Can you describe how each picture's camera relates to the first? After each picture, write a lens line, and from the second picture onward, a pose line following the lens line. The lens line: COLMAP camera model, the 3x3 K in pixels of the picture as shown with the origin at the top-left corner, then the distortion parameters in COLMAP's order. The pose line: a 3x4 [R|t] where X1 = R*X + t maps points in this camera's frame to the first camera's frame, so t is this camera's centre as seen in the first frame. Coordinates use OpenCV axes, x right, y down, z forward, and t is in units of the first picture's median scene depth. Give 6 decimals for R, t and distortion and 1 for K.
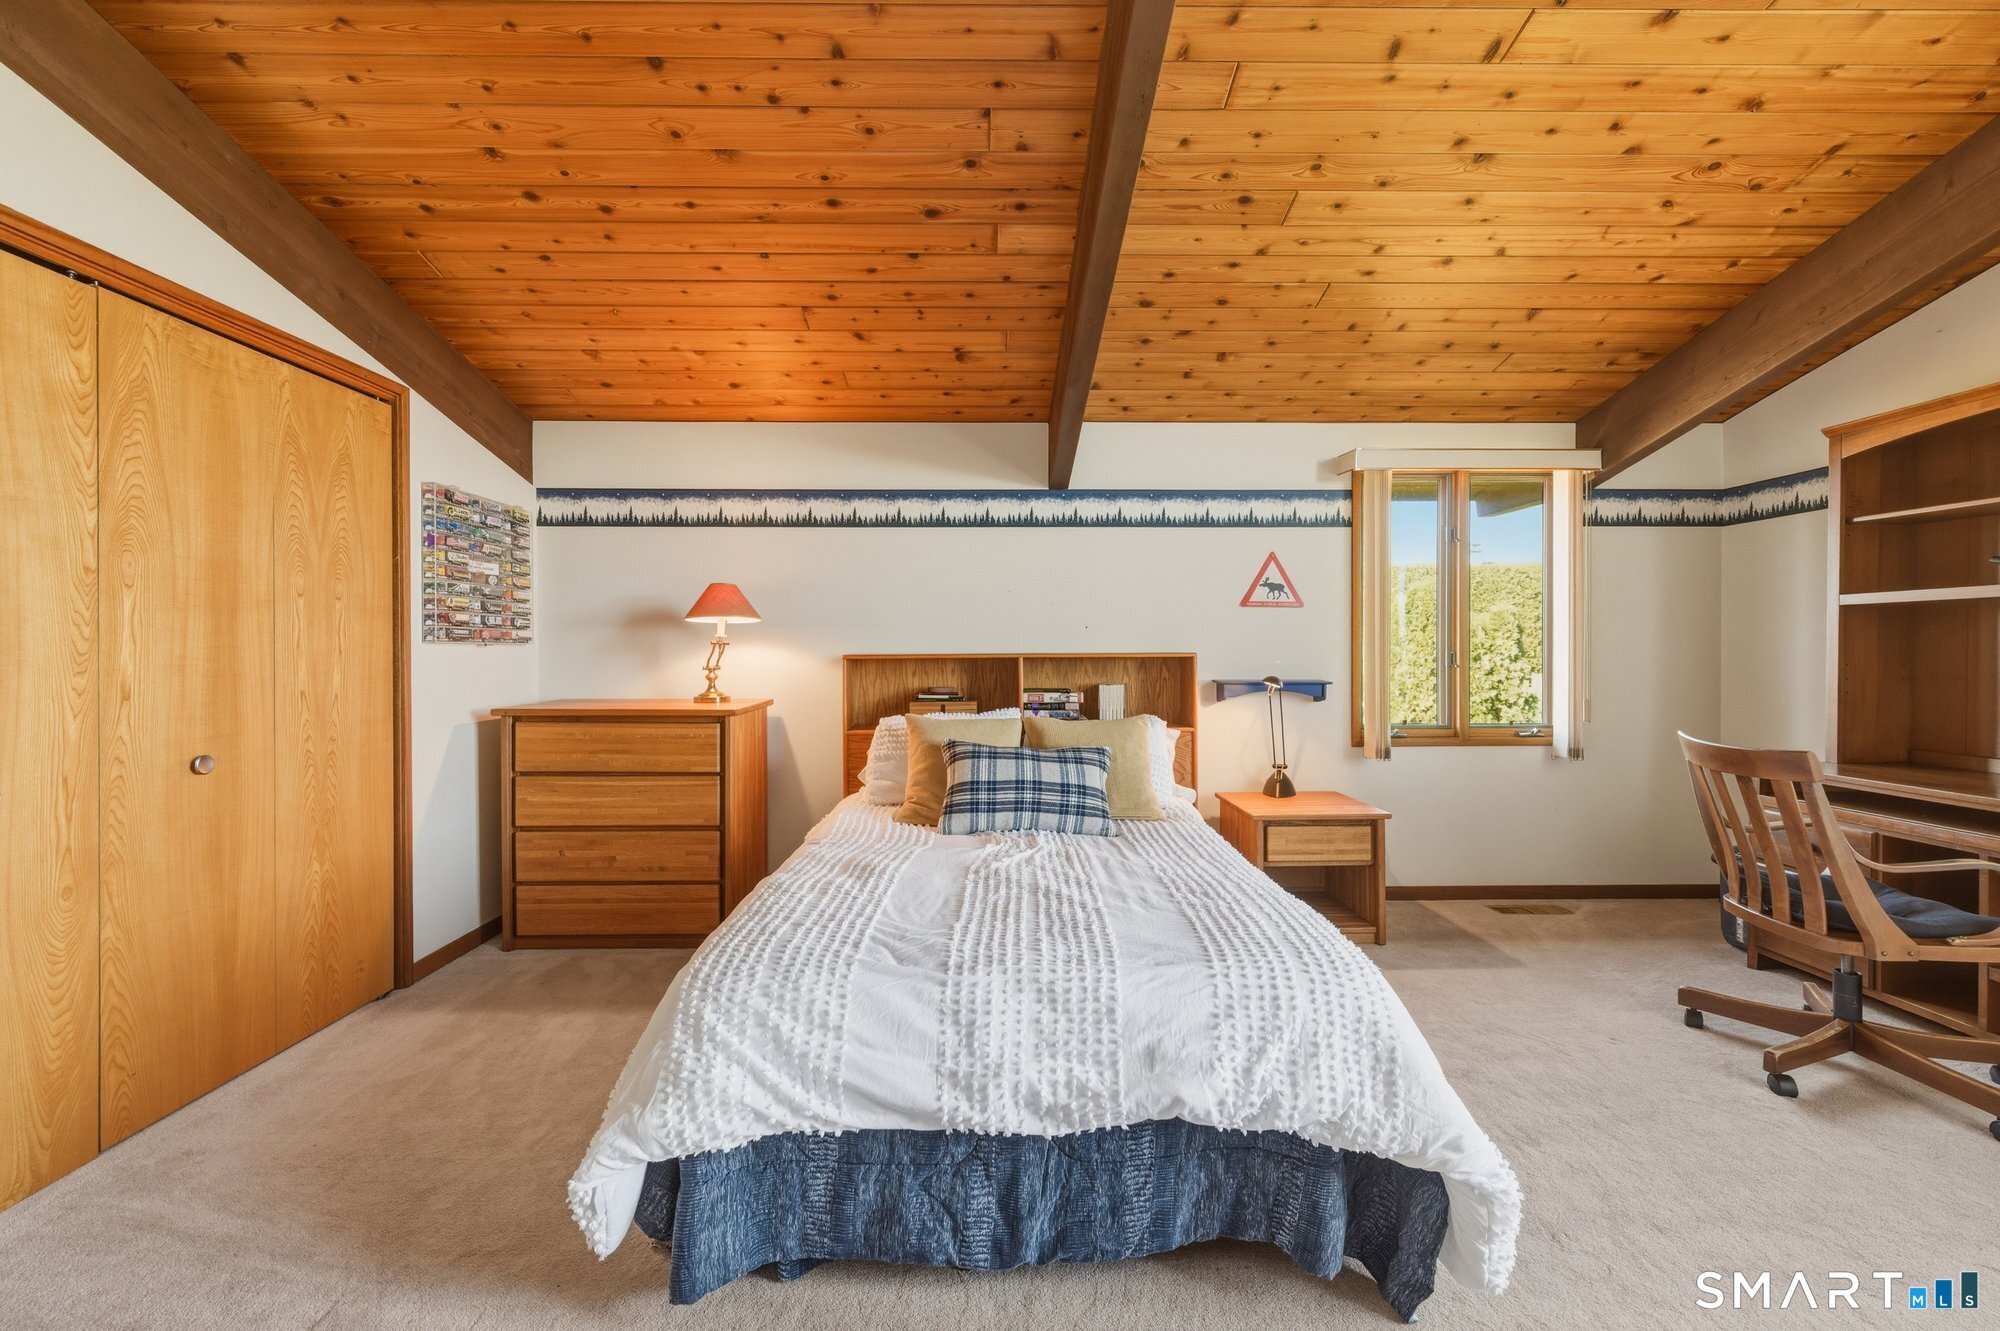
lens RADIAL K [[790.2, 0, 999.9], [0, 790.2, 655.4], [0, 0, 1]] dist [0.007412, -0.001865]
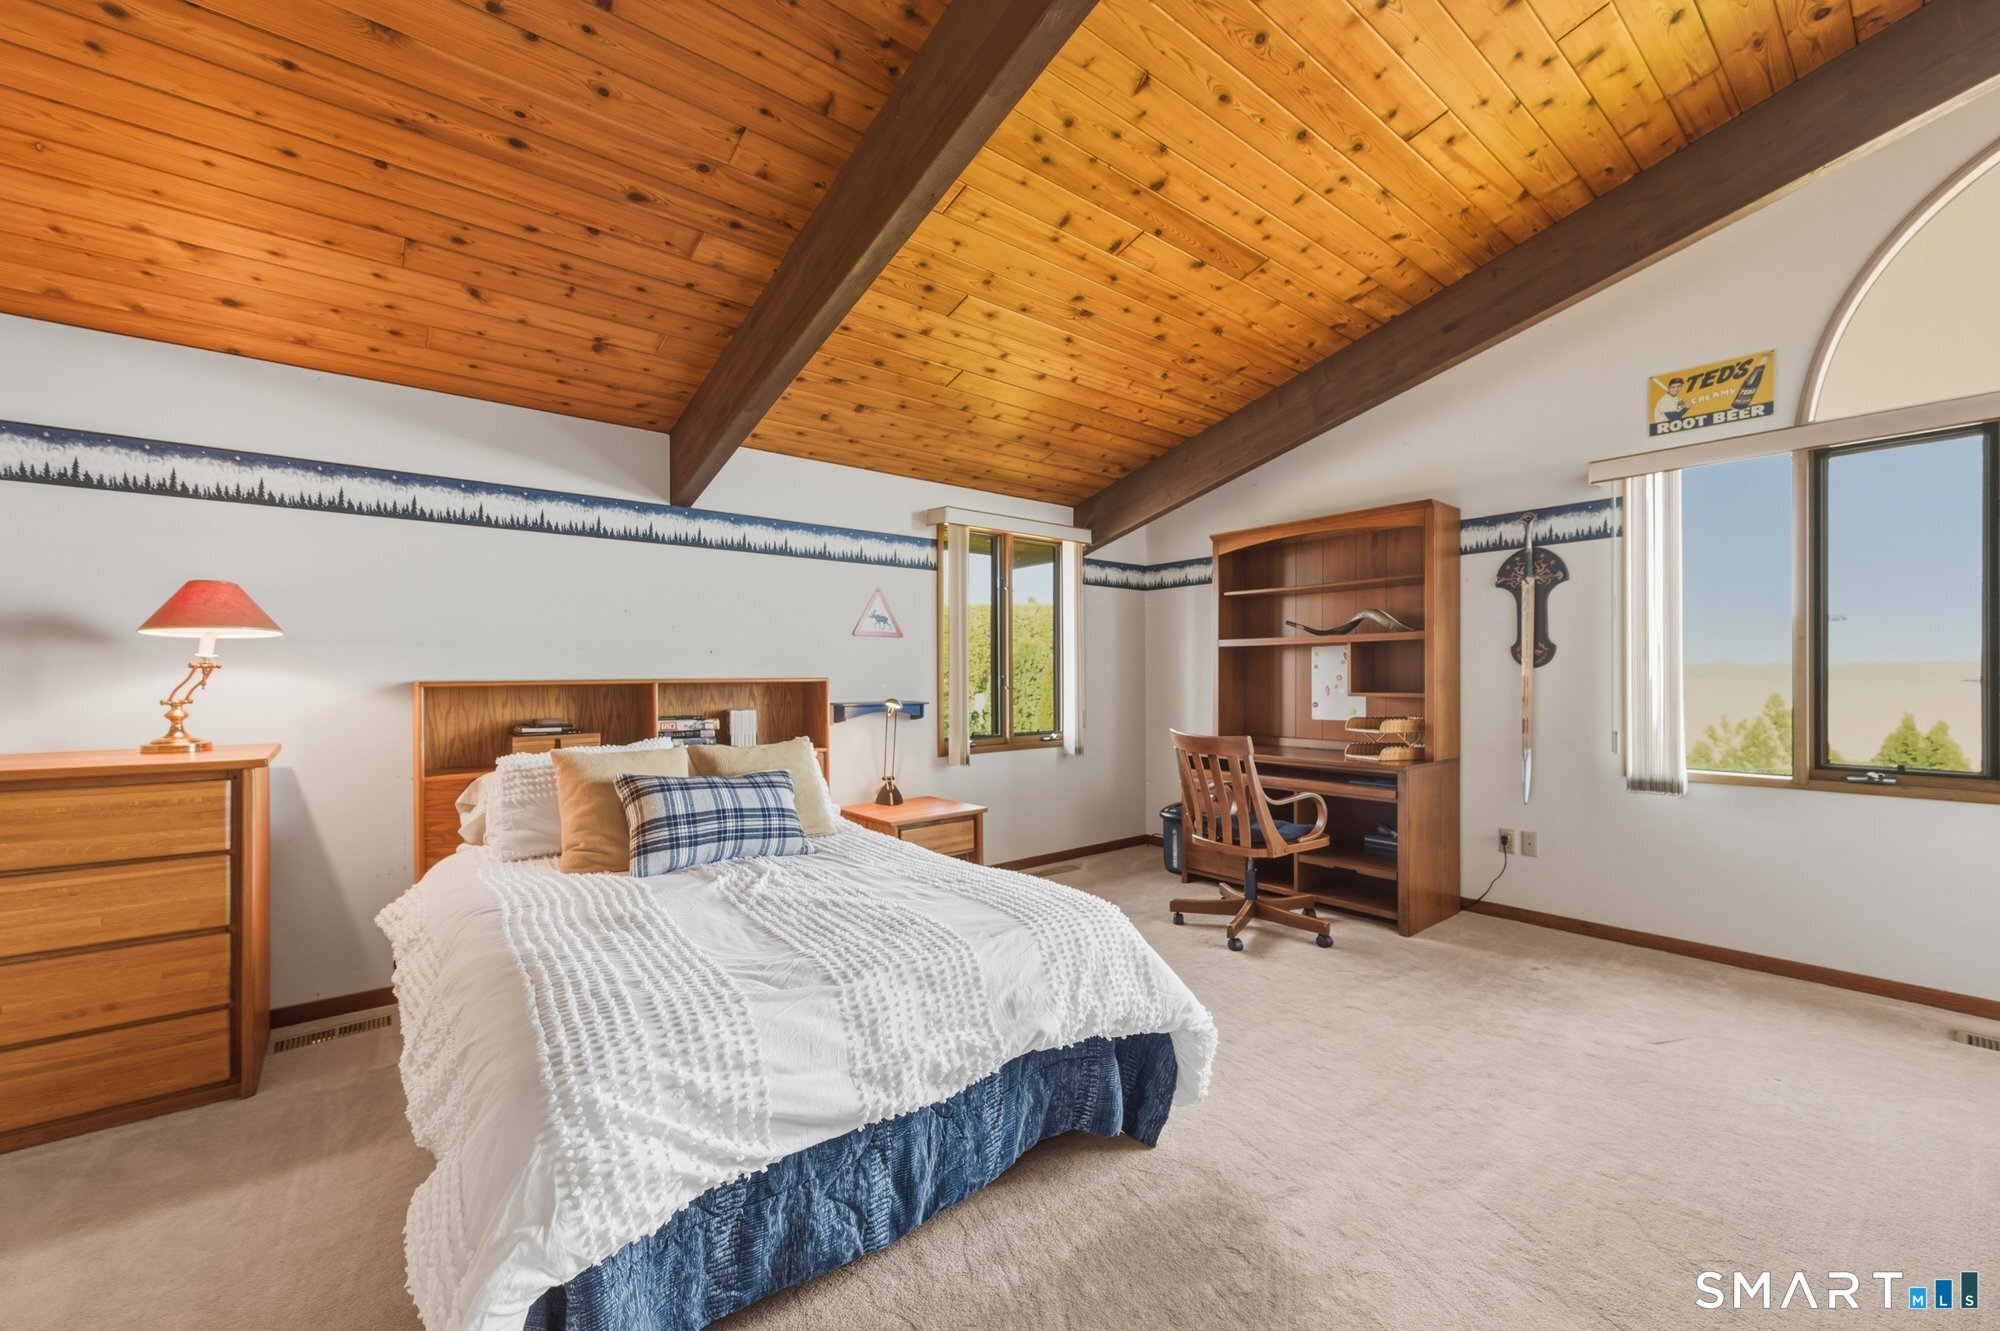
lens RADIAL K [[775.7, 0, 1015.6], [0, 775.7, 676.5], [0, 0, 1]] dist [0.008018, -0.001565]
pose [[0.789260, -0.002453, 0.614054, -0.259032], [0.005793, 0.999977, -0.003452, 0.000065], [-0.614032, 0.006282, 0.789256, 0.022352]]
